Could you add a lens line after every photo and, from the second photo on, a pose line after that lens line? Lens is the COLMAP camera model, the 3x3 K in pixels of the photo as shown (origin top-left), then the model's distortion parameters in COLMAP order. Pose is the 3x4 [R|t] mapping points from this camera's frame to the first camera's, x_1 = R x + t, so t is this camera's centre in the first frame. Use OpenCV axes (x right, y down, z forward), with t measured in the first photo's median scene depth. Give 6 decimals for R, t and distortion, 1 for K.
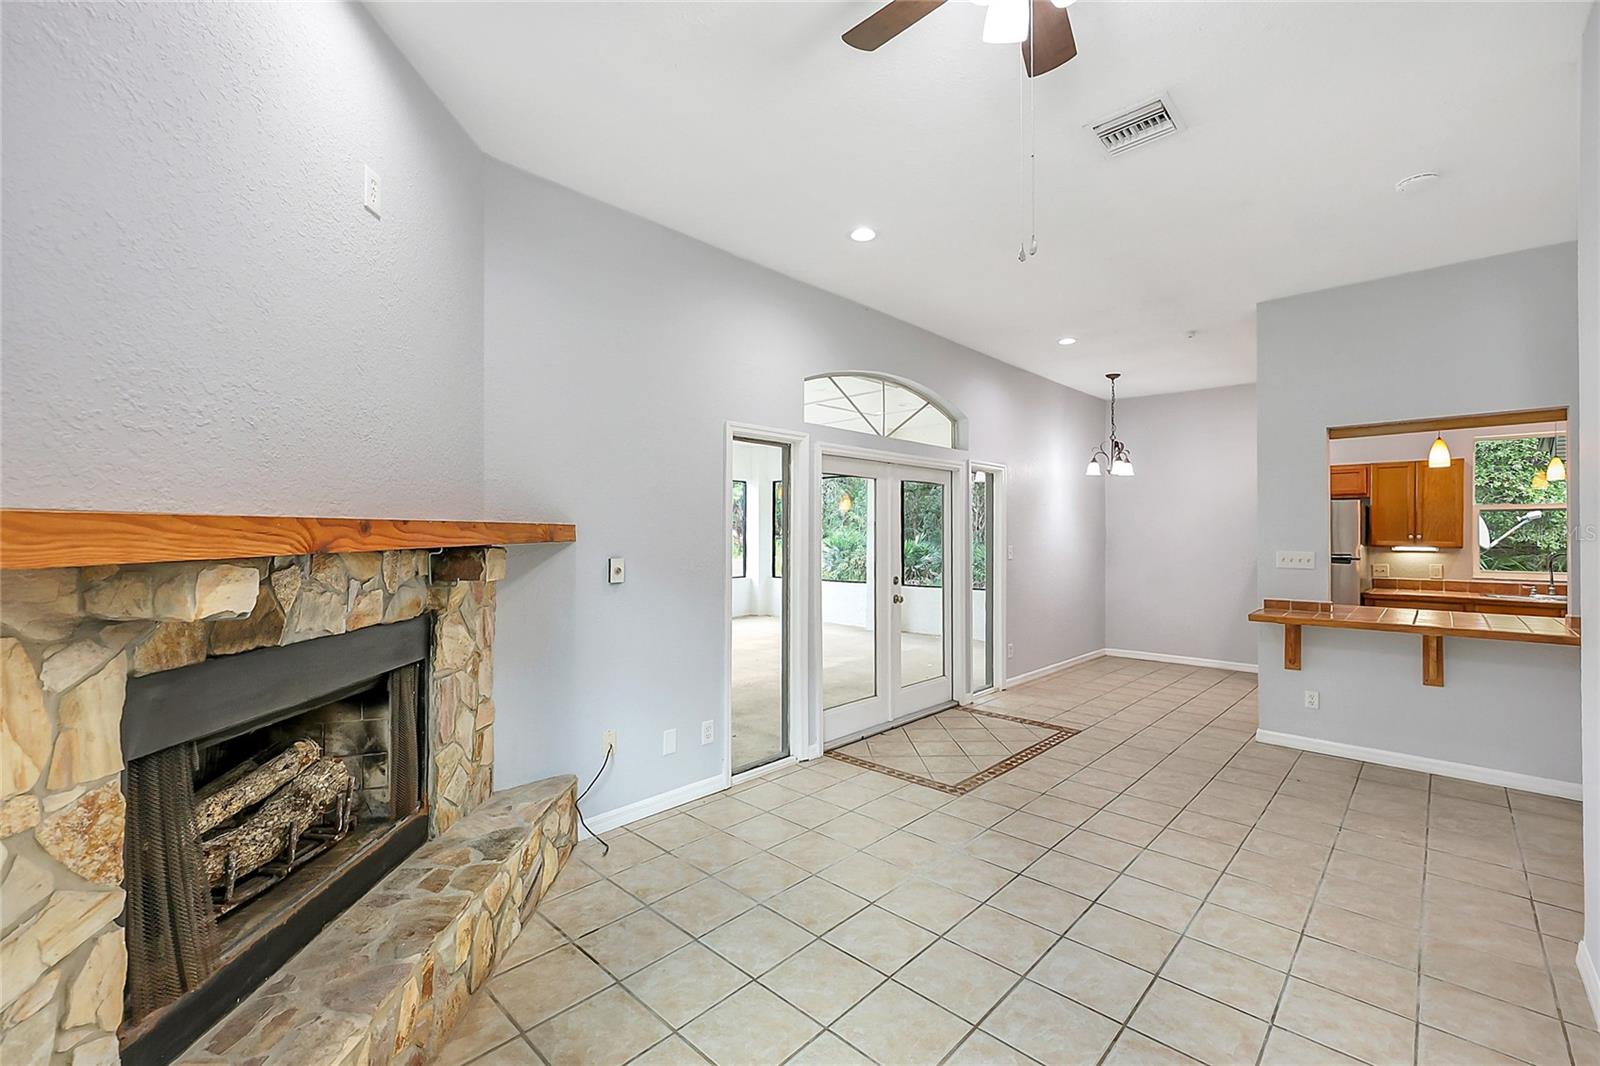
lens RADIAL K [[667.3, 0, 808.4], [0, 667.3, 532.3], [0, 0, 1]] dist [-0.000774, -0.000142]
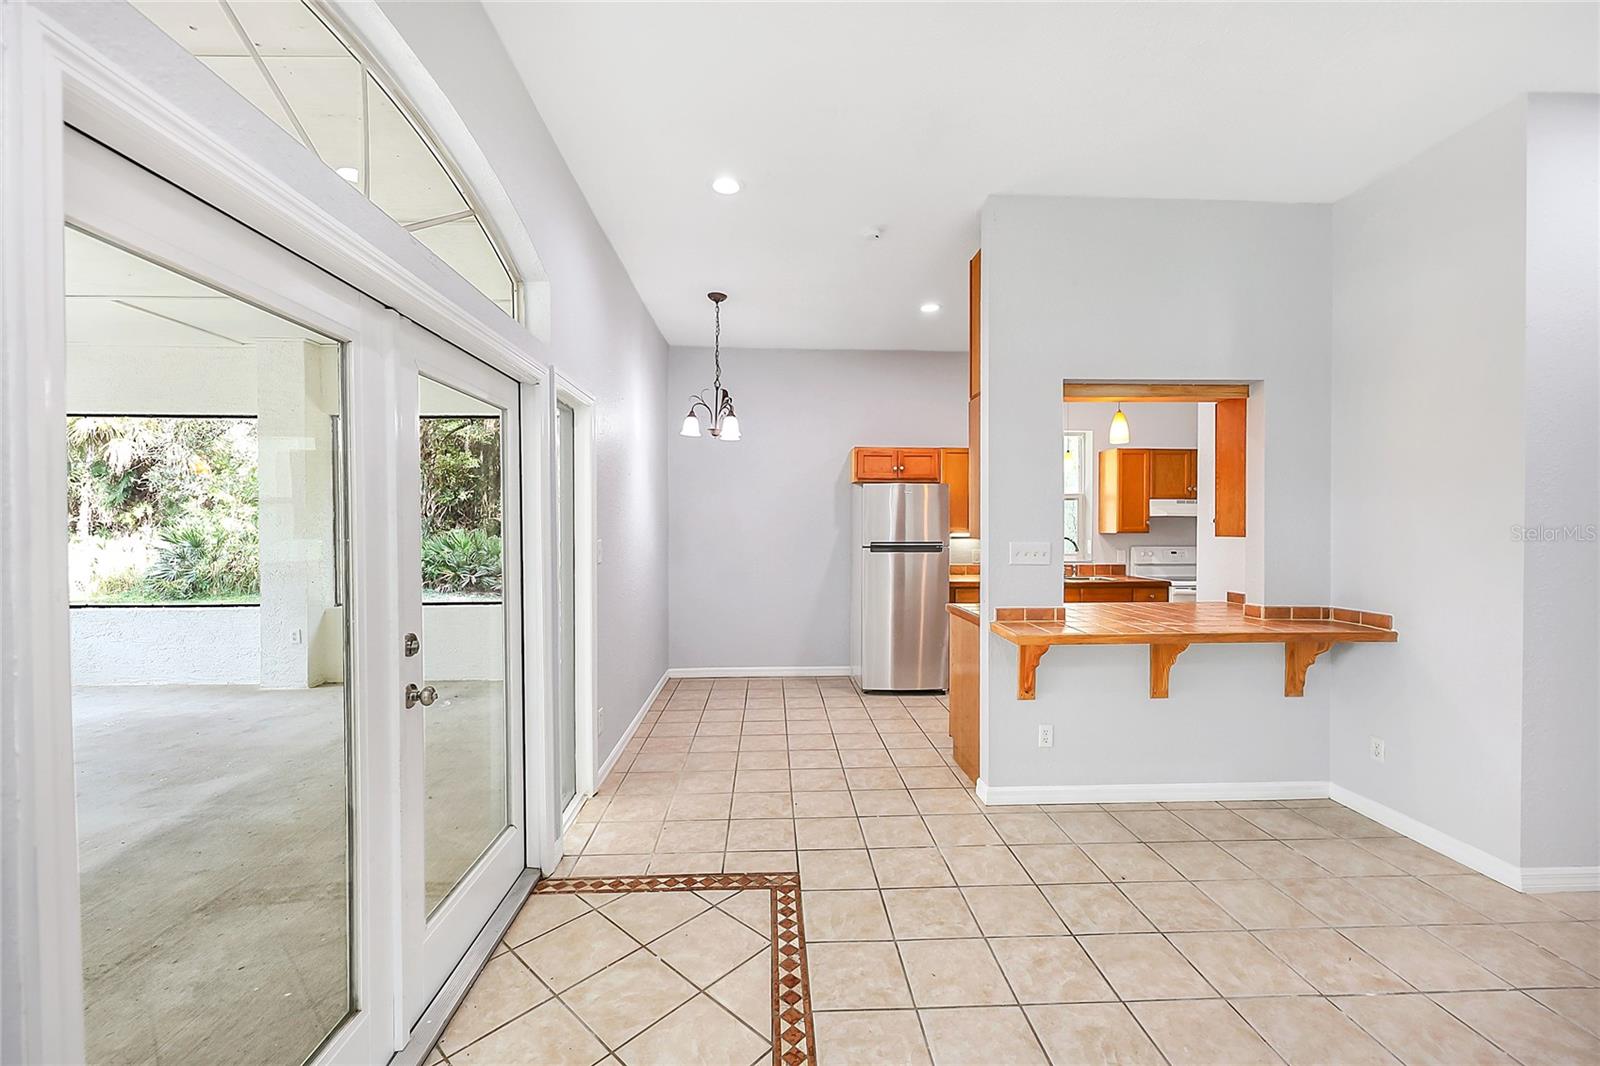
lens RADIAL K [[646.2, 0, 800.0], [0, 646.2, 533.0], [0, 0, 1]] dist [0.000613, 0.000060]
pose [[0.696285, -0.011949, 0.717666, 0.062931], [-0.001048, 0.999843, 0.017664, 0.012997], [-0.717764, -0.013051, 0.696164, 1.341534]]
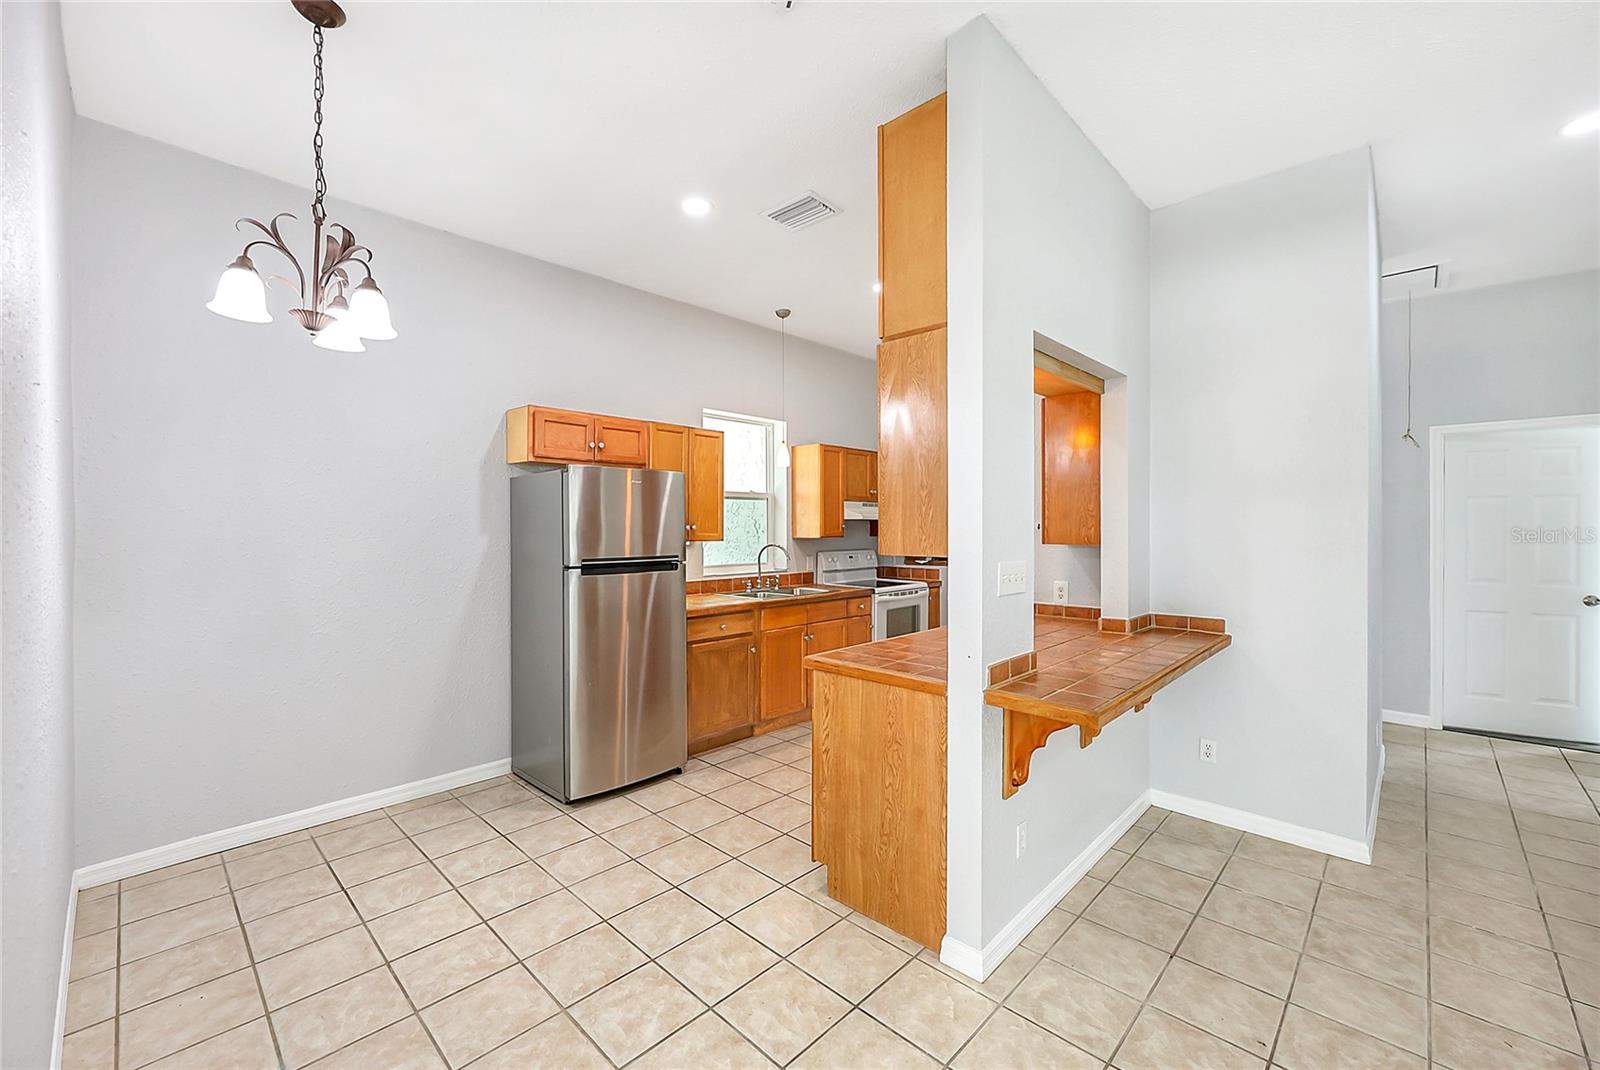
lens RADIAL K [[650.1, 0, 793.9], [0, 650.1, 526.1], [0, 0, 1]] dist [-0.001976, -0.000054]
pose [[0.016734, -0.004264, 0.999851, 0.462436], [-0.004274, 0.999981, 0.004336, 0.005038], [-0.999851, -0.004346, 0.016716, 2.271416]]
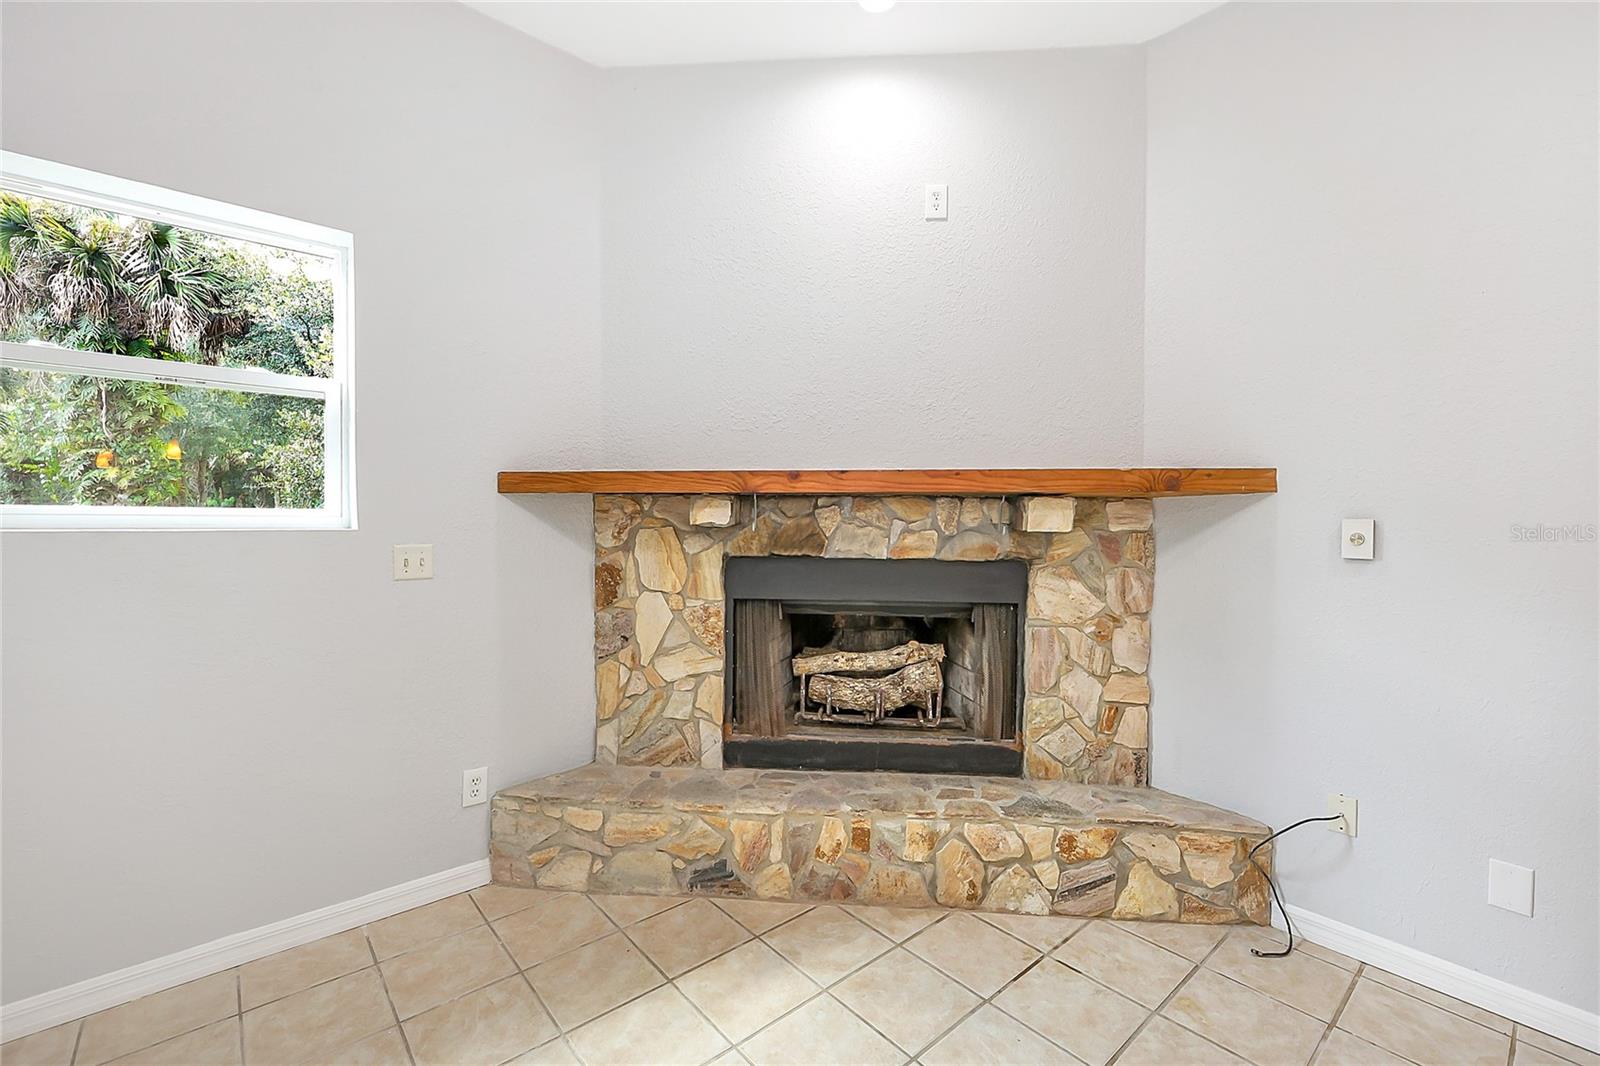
lens RADIAL K [[672.4, 0, 786.3], [0, 672.4, 531.8], [0, 0, 1]] dist [-0.000102, -0.000337]
pose [[-0.115297, 0.016136, -0.993200, 0.539725], [-0.004680, 0.999848, 0.016788, 0.061394], [0.993320, 0.006584, -0.115204, 0.782935]]
